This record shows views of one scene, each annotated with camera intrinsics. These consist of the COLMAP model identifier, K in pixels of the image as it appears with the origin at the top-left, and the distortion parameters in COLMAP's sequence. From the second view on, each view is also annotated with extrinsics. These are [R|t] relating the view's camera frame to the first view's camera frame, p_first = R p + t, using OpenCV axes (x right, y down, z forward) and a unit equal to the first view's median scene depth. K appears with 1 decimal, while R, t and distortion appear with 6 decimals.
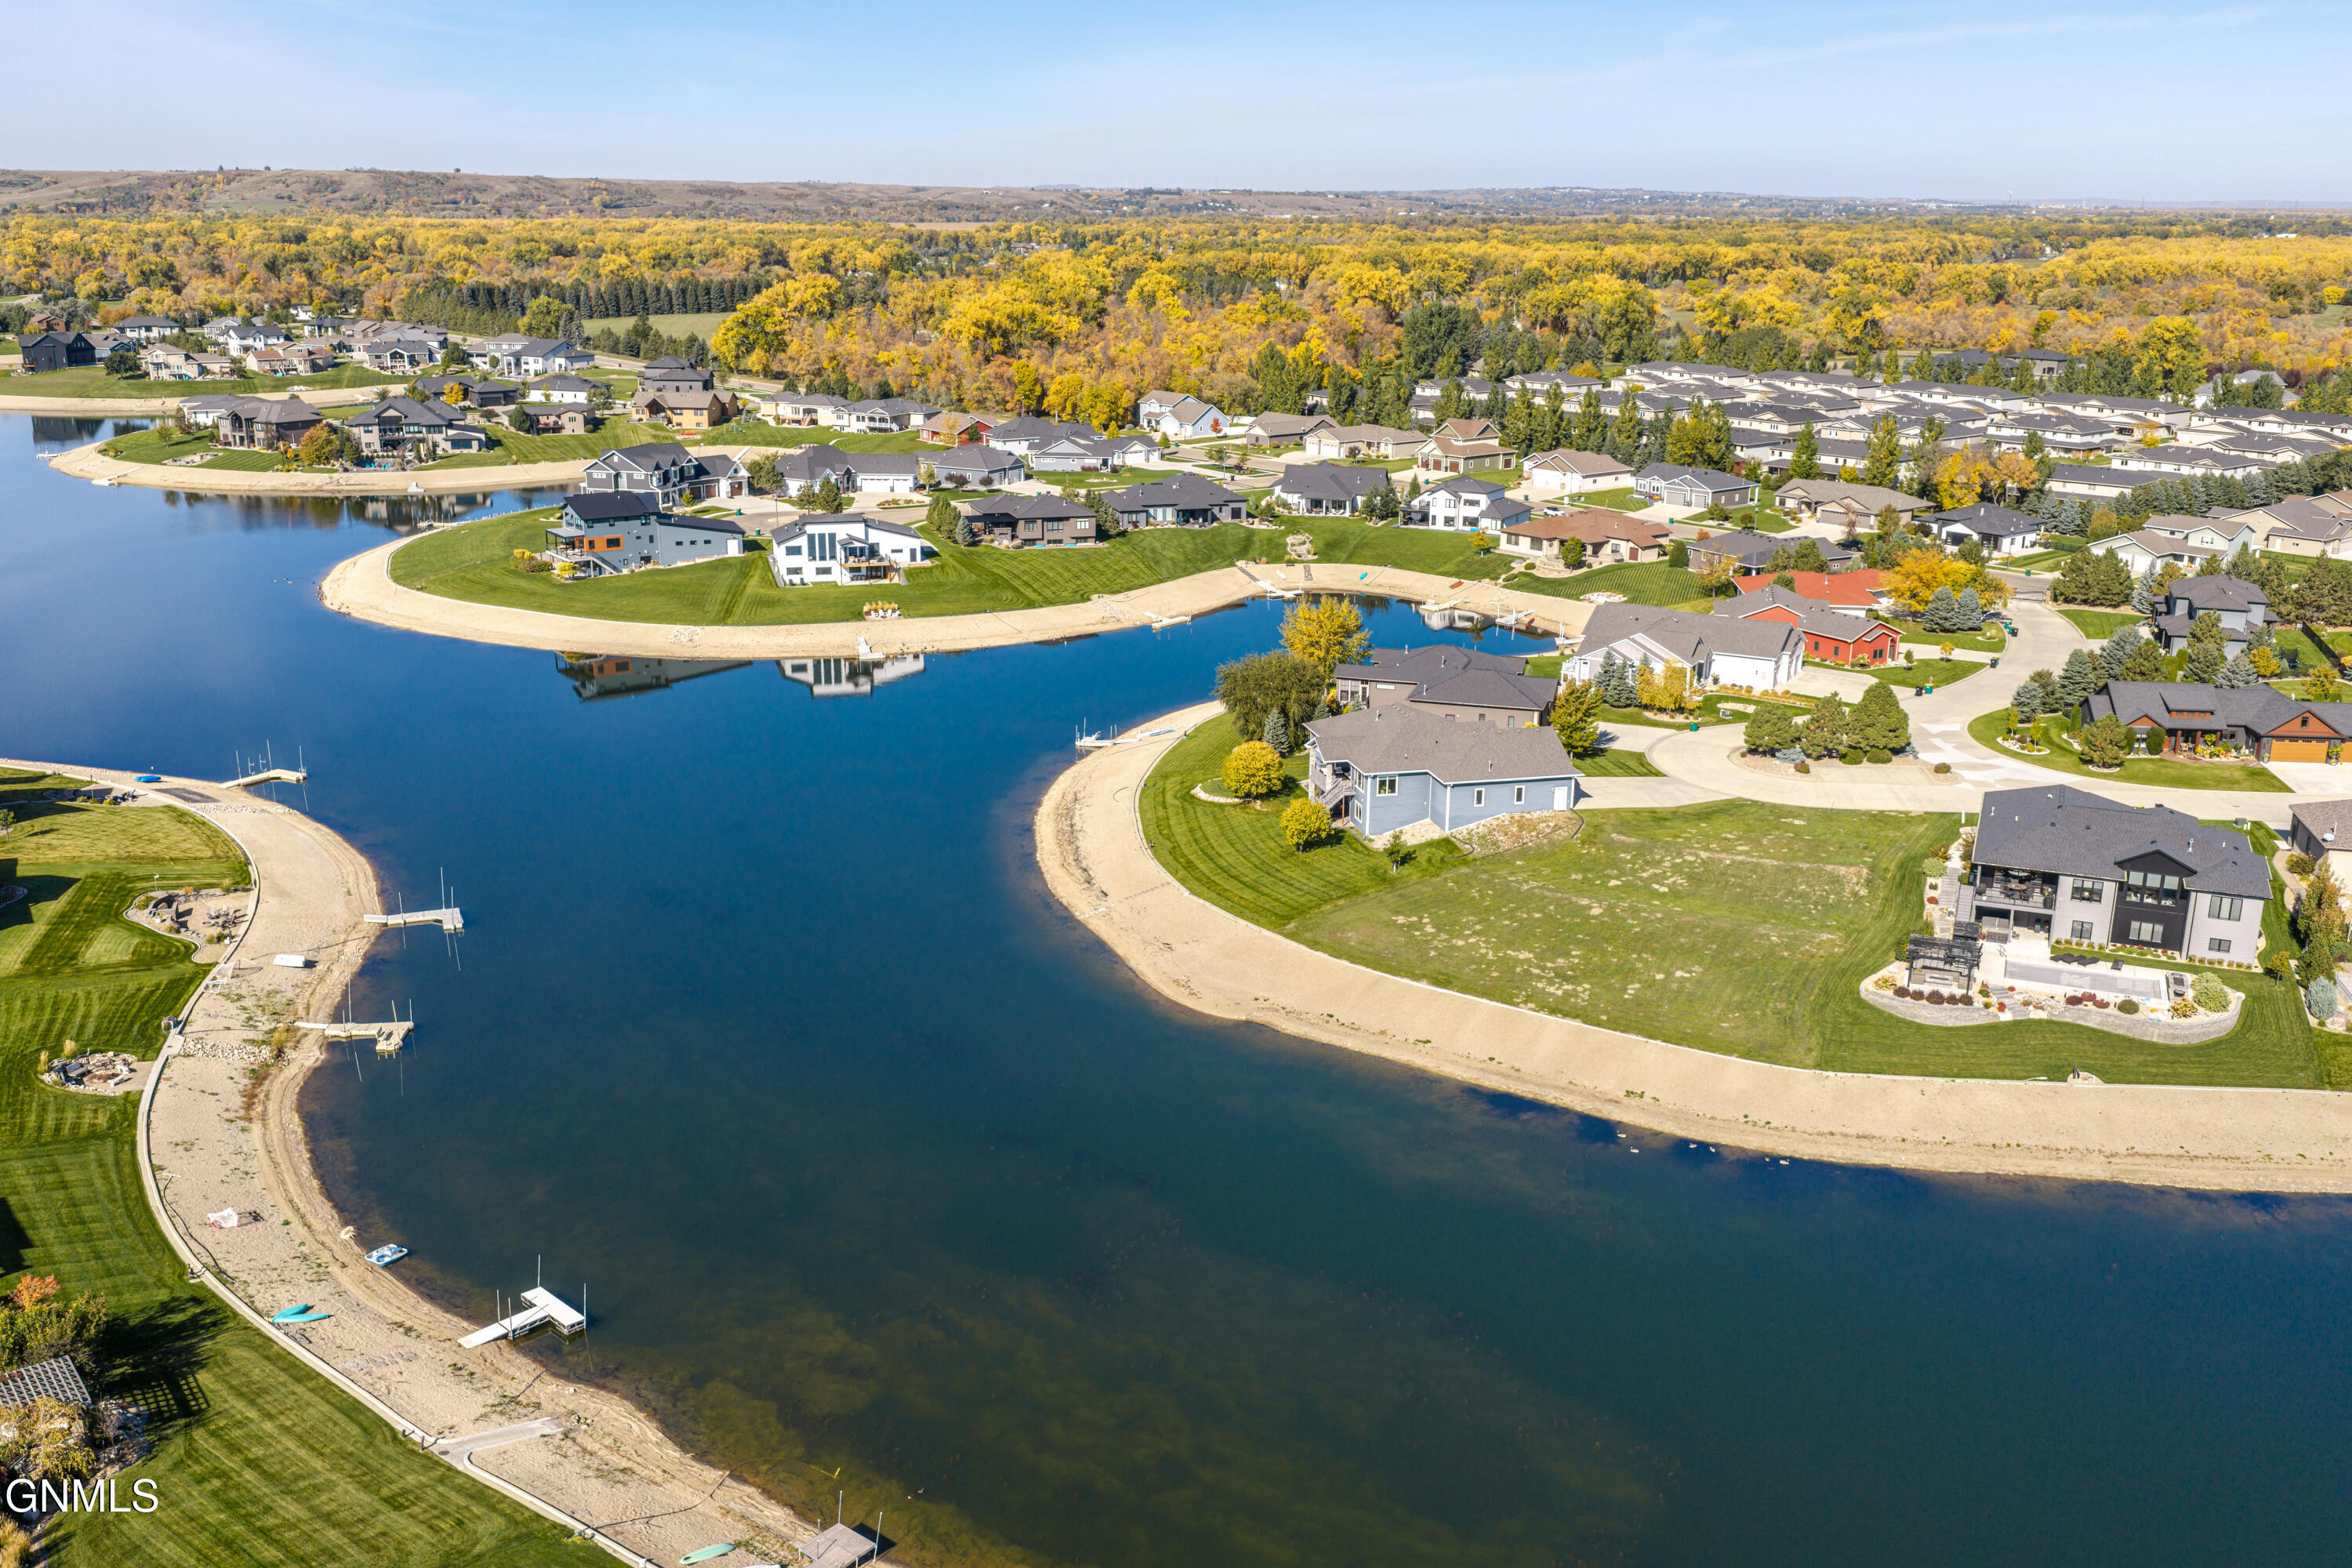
lens RADIAL K [[2003.7, 0, 1129.0], [0, 2003.7, 783.2], [0, 0, 1]] dist [0.016908, -0.046104]
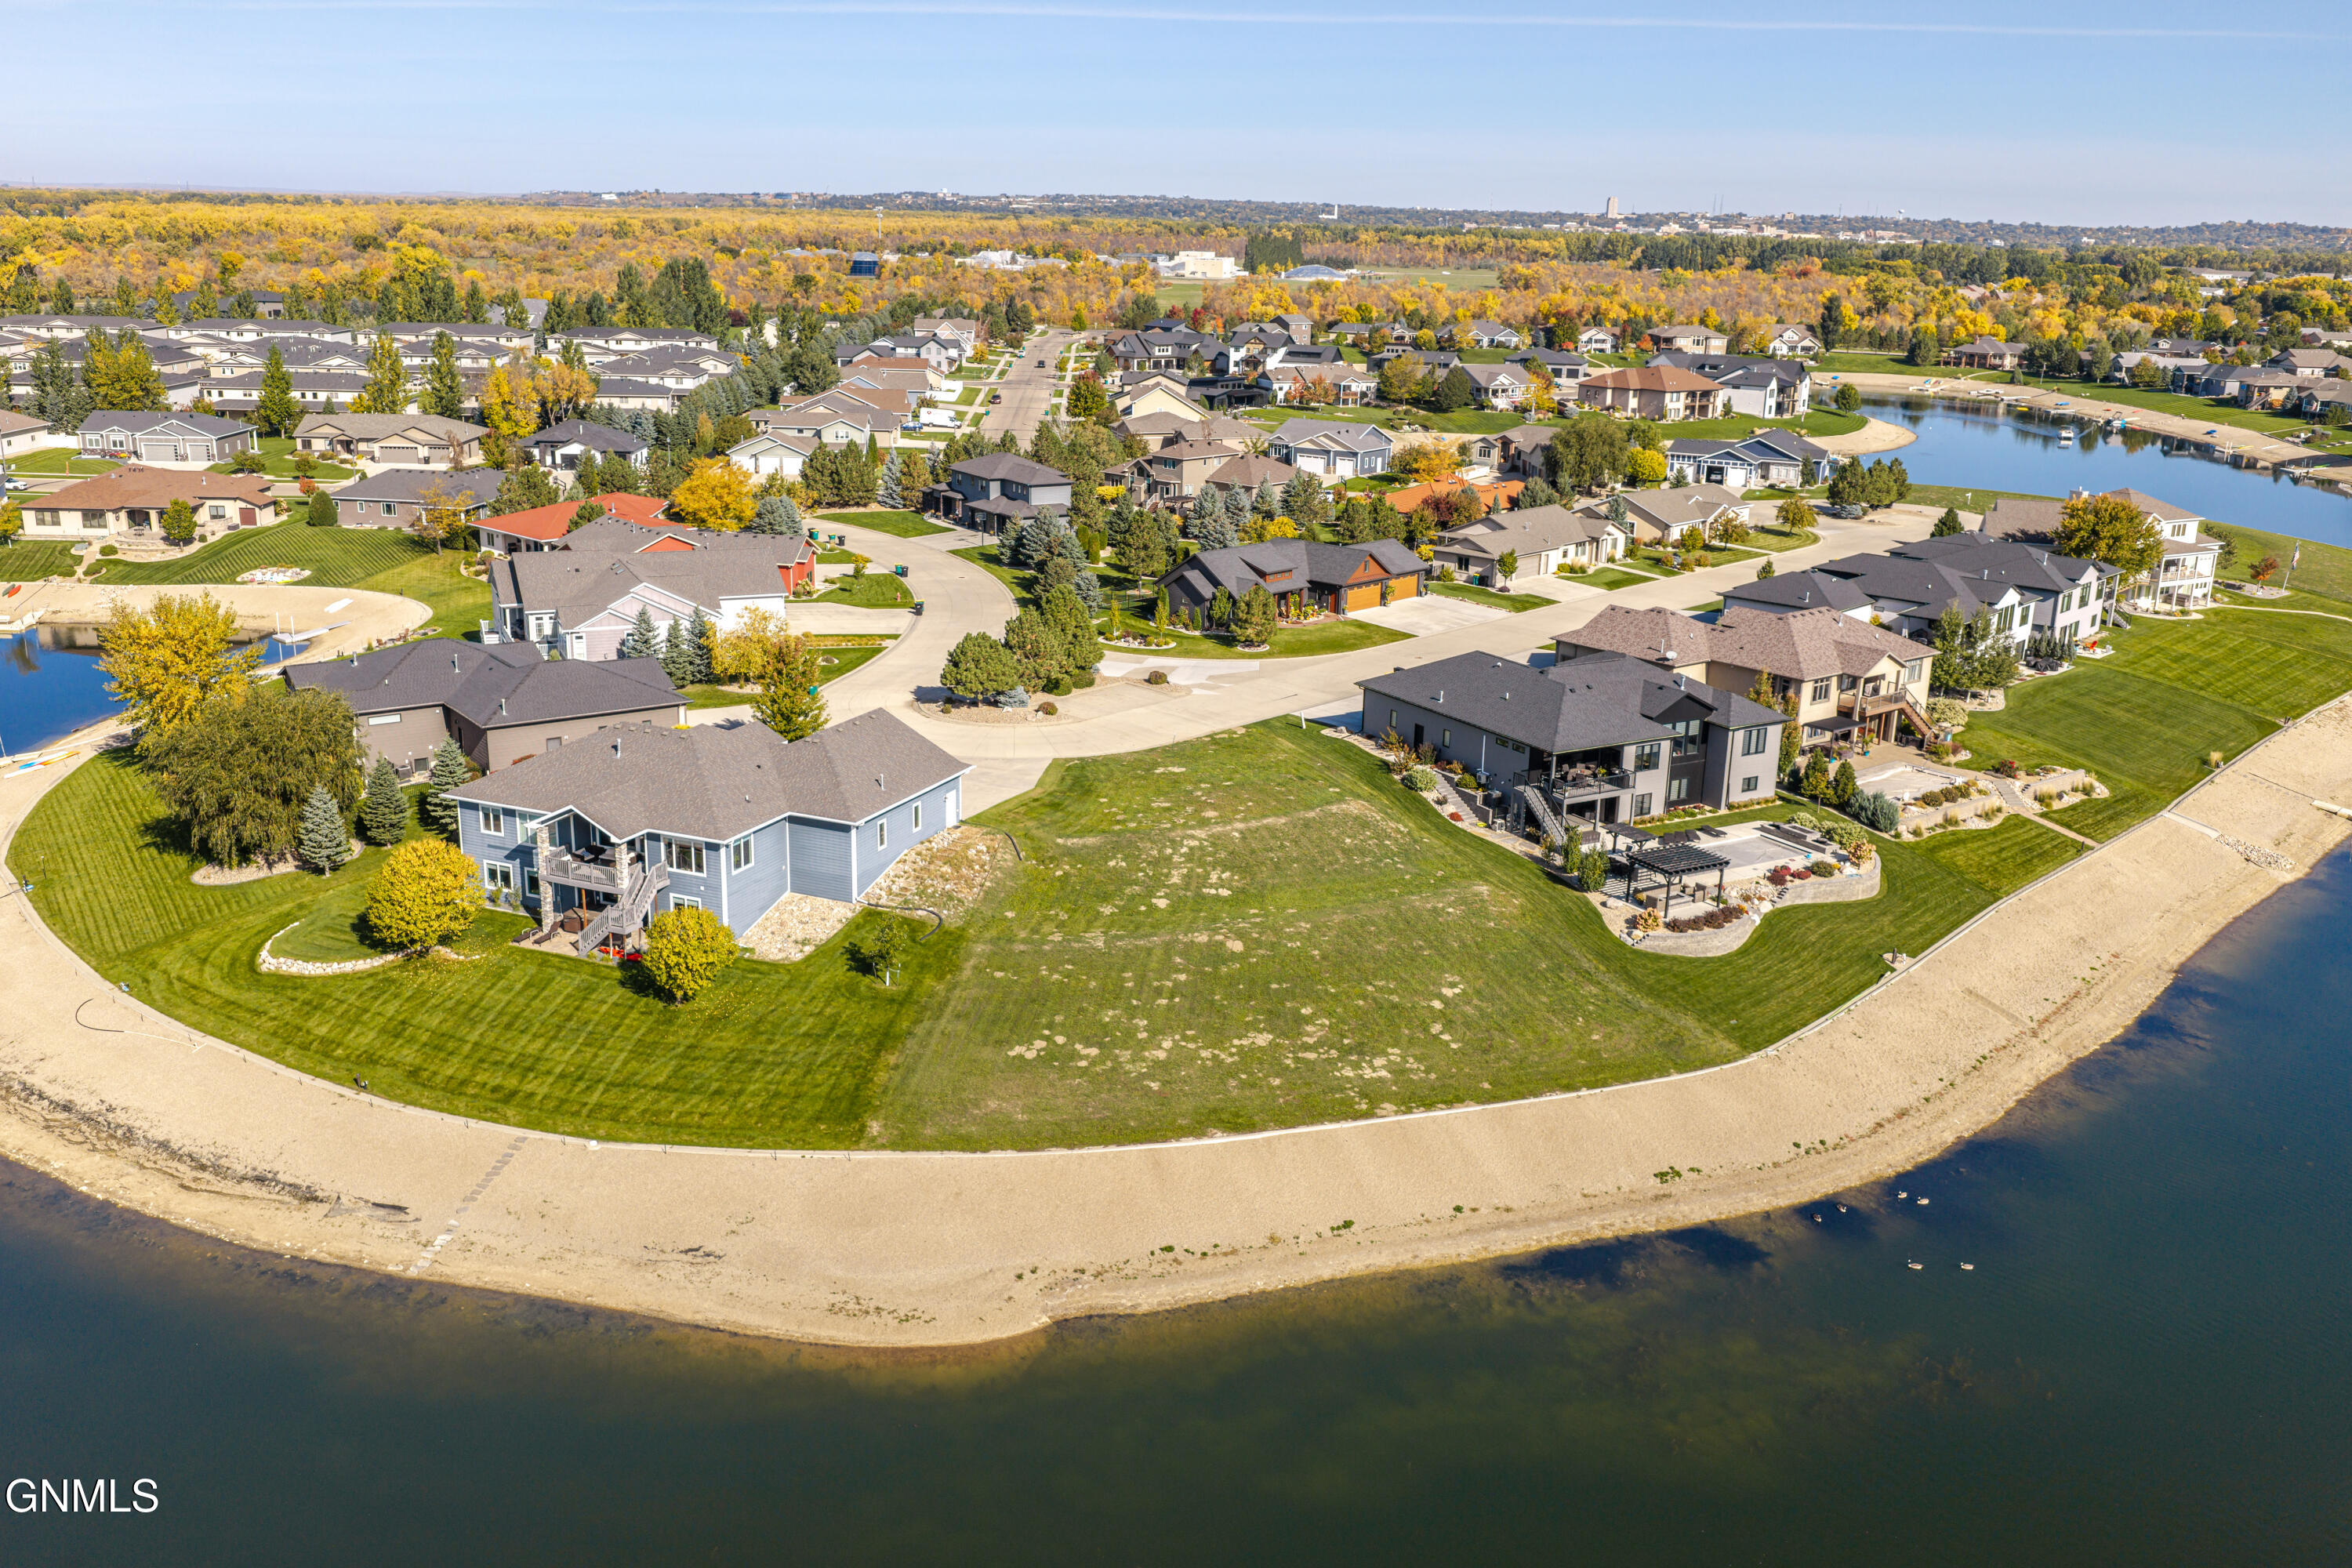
lens RADIAL K [[2003.7, 0, 1129.0], [0, 2003.7, 783.2], [0, 0, 1]] dist [0.016908, -0.046104]
pose [[0.586954, -0.208492, 0.782314, -0.151840], [0.202775, 0.973333, 0.107261, -0.034267], [-0.783816, 0.095676, 0.613579, 0.321626]]
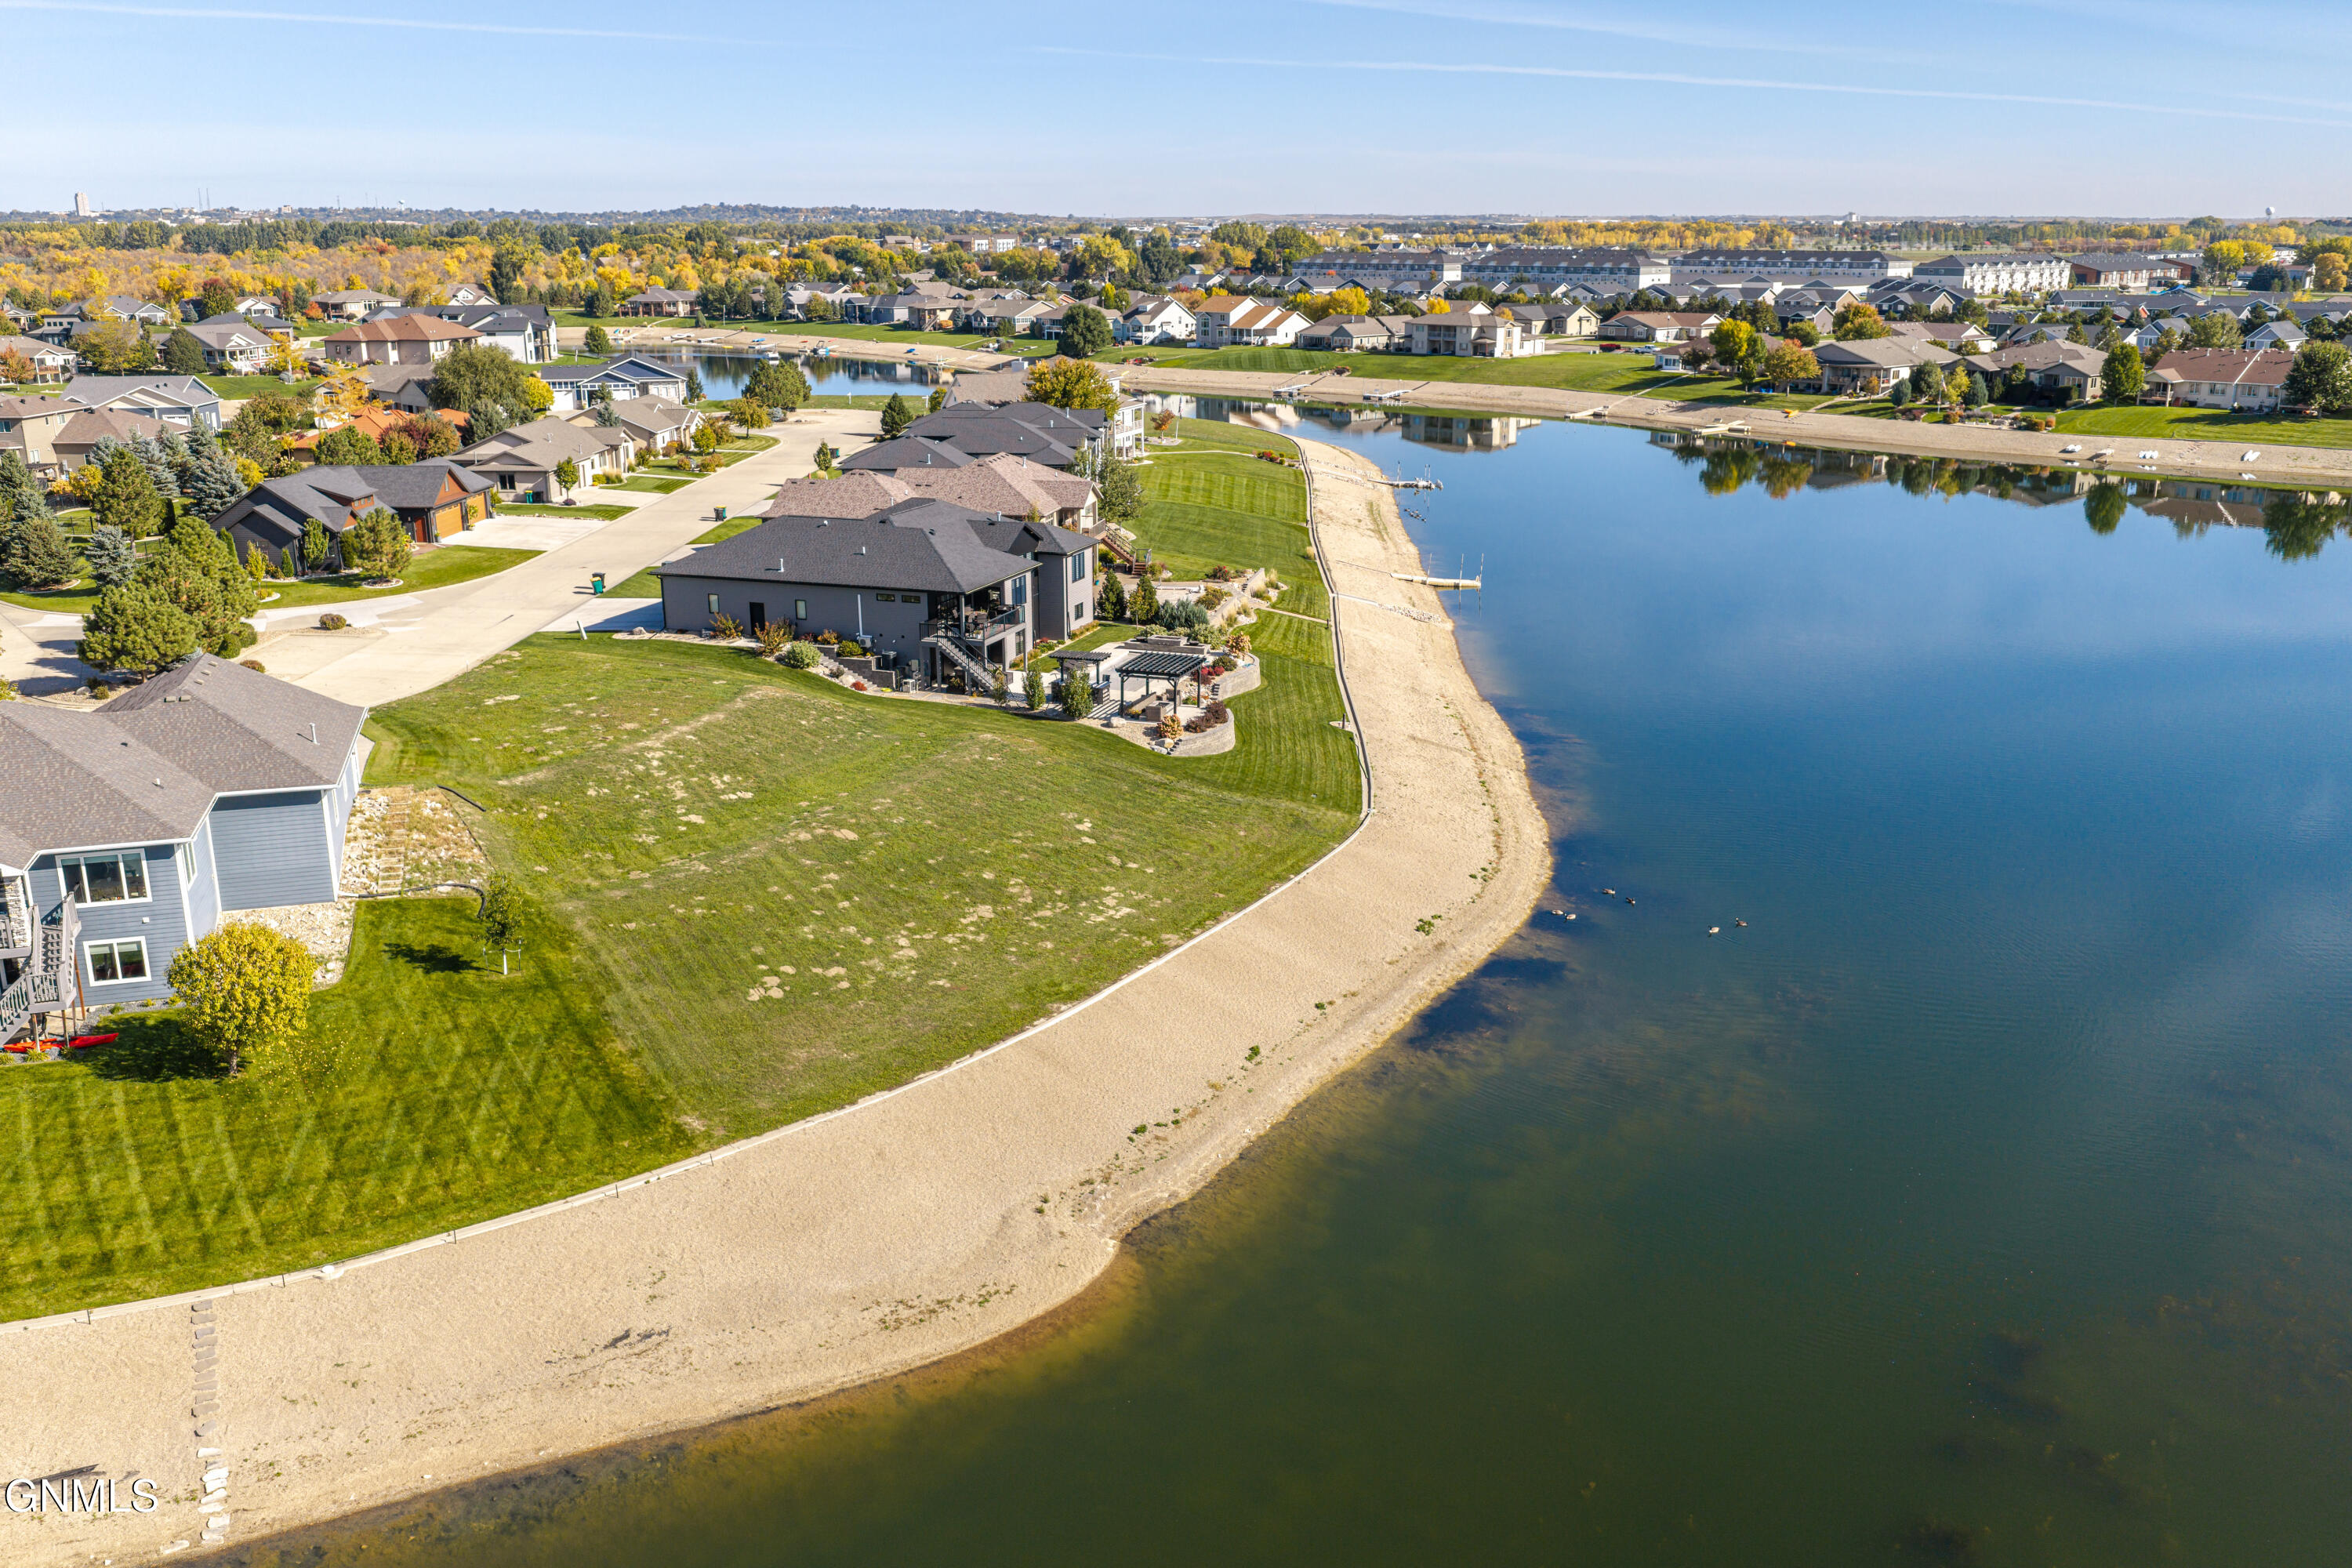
lens RADIAL K [[2030.2, 0, 1176.0], [0, 2030.2, 784.0], [0, 0, 1]] dist [-0.007510, -0.015094]
pose [[-0.091022, -0.263635, 0.960318, -0.158318], [0.277393, 0.919443, 0.278706, -0.040726], [-0.956435, 0.291755, -0.010559, 0.476317]]
